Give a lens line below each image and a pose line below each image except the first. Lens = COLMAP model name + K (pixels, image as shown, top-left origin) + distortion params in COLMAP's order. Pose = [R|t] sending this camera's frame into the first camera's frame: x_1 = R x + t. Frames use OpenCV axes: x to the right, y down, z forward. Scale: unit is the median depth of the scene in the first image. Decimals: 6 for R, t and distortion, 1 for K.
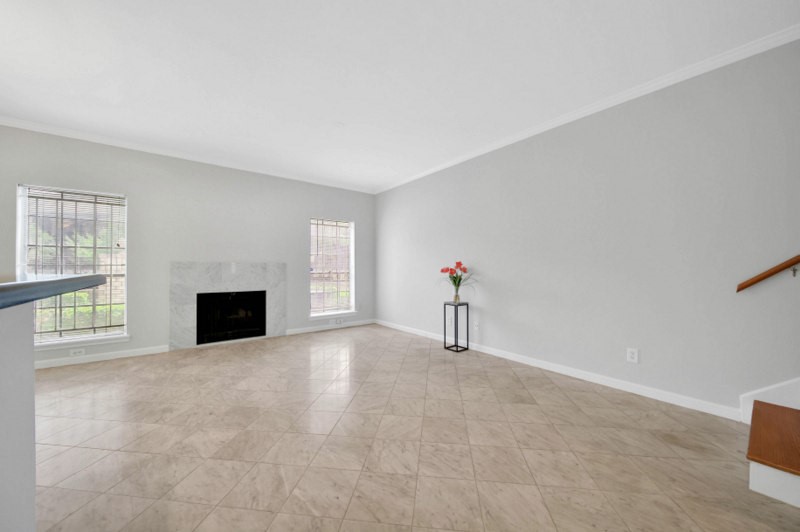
lens RADIAL K [[289.9, 0, 400.0], [0, 289.9, 266.0], [0, 0, 1]] dist [-0.000800, -0.000214]
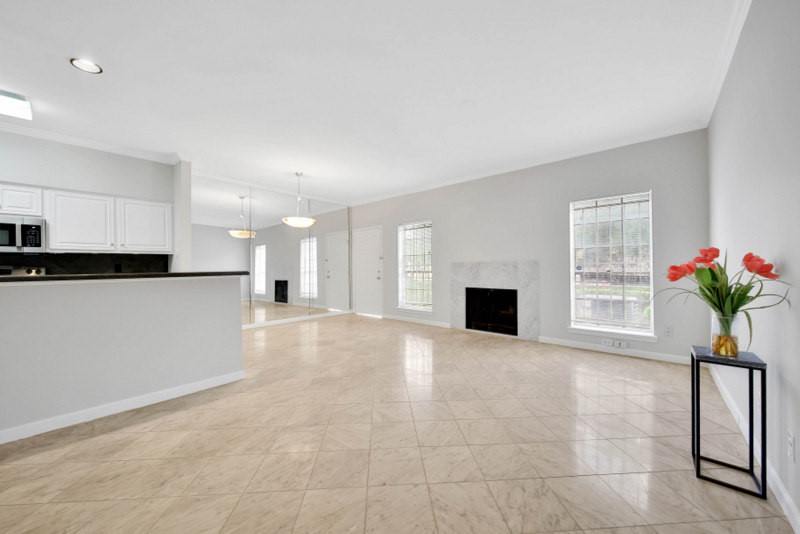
lens RADIAL K [[289.9, 0, 400.0], [0, 289.9, 267.0], [0, 0, 1]] dist [-0.000800, -0.000214]
pose [[0.188838, -0.002507, -0.982005, 0.524009], [0.014425, 0.999896, 0.000221, 0.003072], [0.981902, -0.014207, 0.188854, 0.542338]]
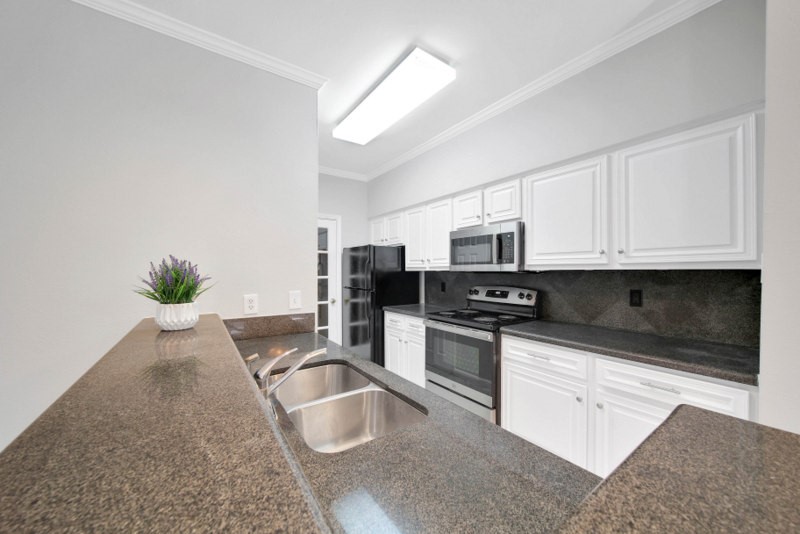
lens RADIAL K [[289.9, 0, 400.0], [0, 289.9, 267.0], [0, 0, 1]] dist [-0.000800, -0.000214]
pose [[-0.999819, 0.003724, 0.018635, -0.345101], [0.003572, 0.999960, -0.008204, -0.063010], [-0.018664, -0.008136, -0.999793, 0.236497]]
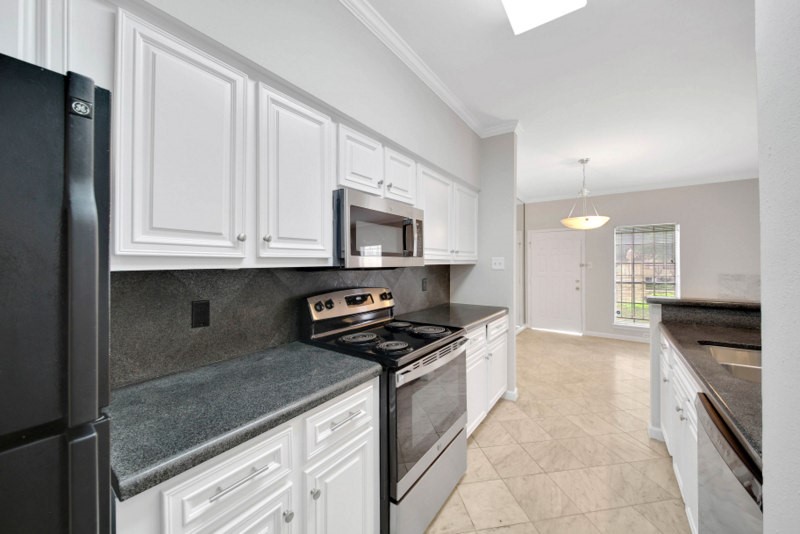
lens RADIAL K [[289.9, 0, 400.0], [0, 289.9, 267.0], [0, 0, 1]] dist [-0.000800, -0.000214]
pose [[0.295351, 0.009938, -0.955337, -0.070770], [0.001747, 0.999939, 0.010942, -0.062786], [0.955387, -0.004901, 0.295315, -0.591904]]
